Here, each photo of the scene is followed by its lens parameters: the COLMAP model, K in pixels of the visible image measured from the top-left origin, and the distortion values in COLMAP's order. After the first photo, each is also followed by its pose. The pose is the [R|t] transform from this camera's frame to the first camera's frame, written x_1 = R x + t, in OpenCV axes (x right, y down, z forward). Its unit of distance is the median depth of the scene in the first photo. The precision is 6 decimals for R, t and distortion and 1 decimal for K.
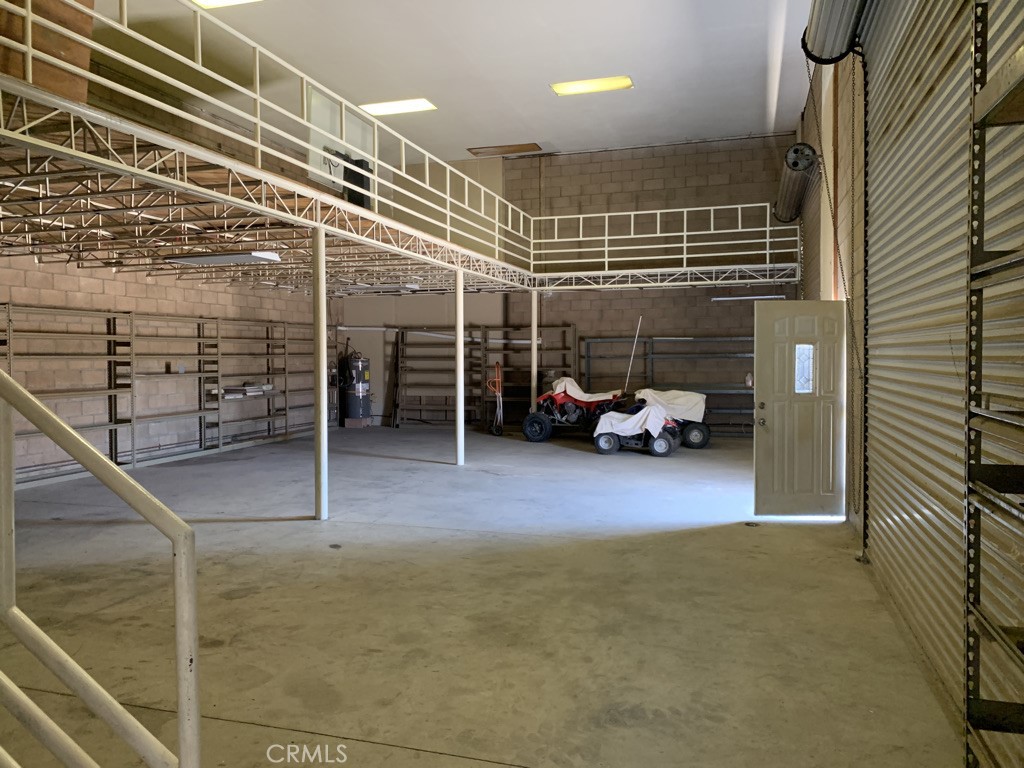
lens RADIAL K [[790.1, 0, 513.6], [0, 790.1, 381.7], [0, 0, 1]] dist [0.037513, -0.035271]
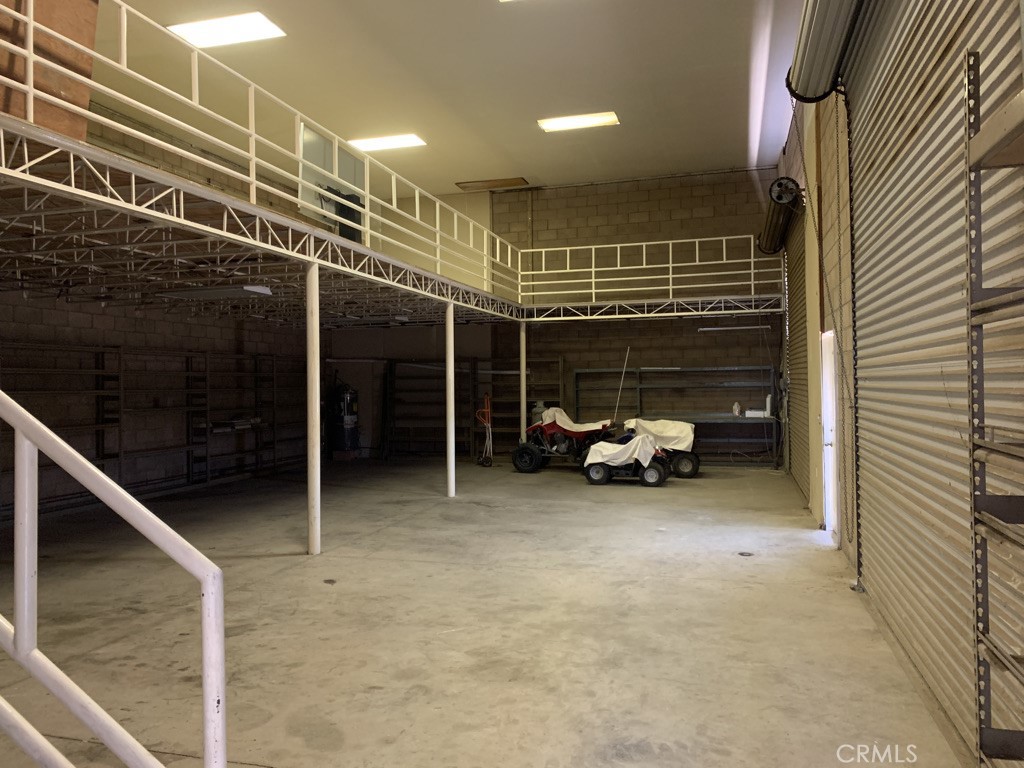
lens RADIAL K [[790.1, 0, 513.4], [0, 790.1, 381.6], [0, 0, 1]] dist [0.037513, -0.035271]
pose [[0.999788, -0.007157, 0.019293, -0.009398], [0.007888, 0.999243, -0.038091, -0.001870], [-0.019005, 0.038235, 0.999088, -0.004102]]
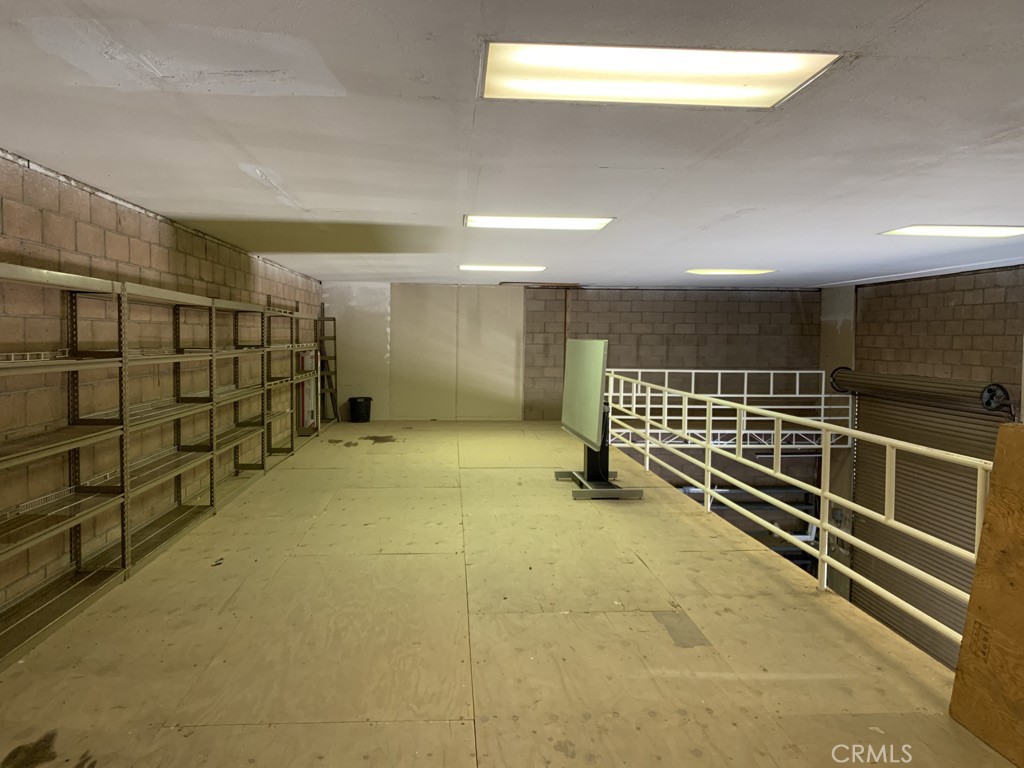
lens RADIAL K [[790.1, 0, 510.0], [0, 790.1, 382.9], [0, 0, 1]] dist [0.037513, -0.035271]
pose [[0.935577, -0.001717, 0.353118, -0.656993], [-0.006209, 0.999754, 0.021311, -0.360798], [-0.353067, -0.022131, 0.935336, 0.296798]]
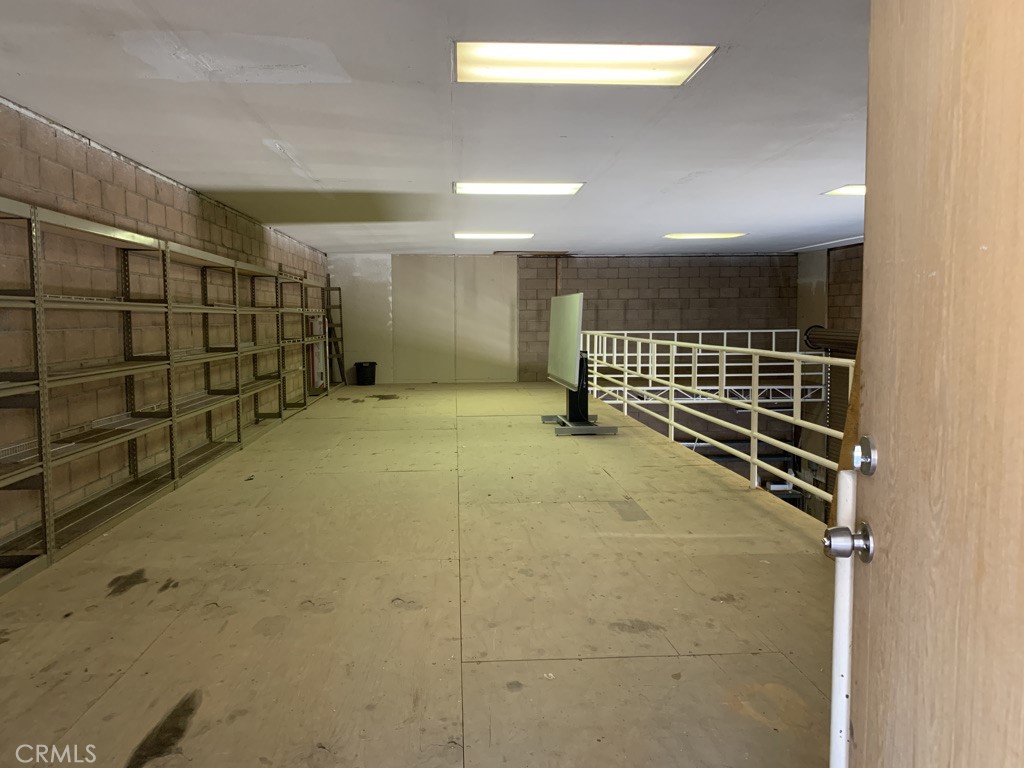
lens RADIAL K [[790.1, 0, 511.1], [0, 790.1, 382.1], [0, 0, 1]] dist [0.037513, -0.035271]
pose [[0.936745, -0.025720, 0.349065, -0.679474], [0.010467, 0.998909, 0.045511, -0.325897], [-0.349855, -0.038978, 0.935993, 0.182178]]
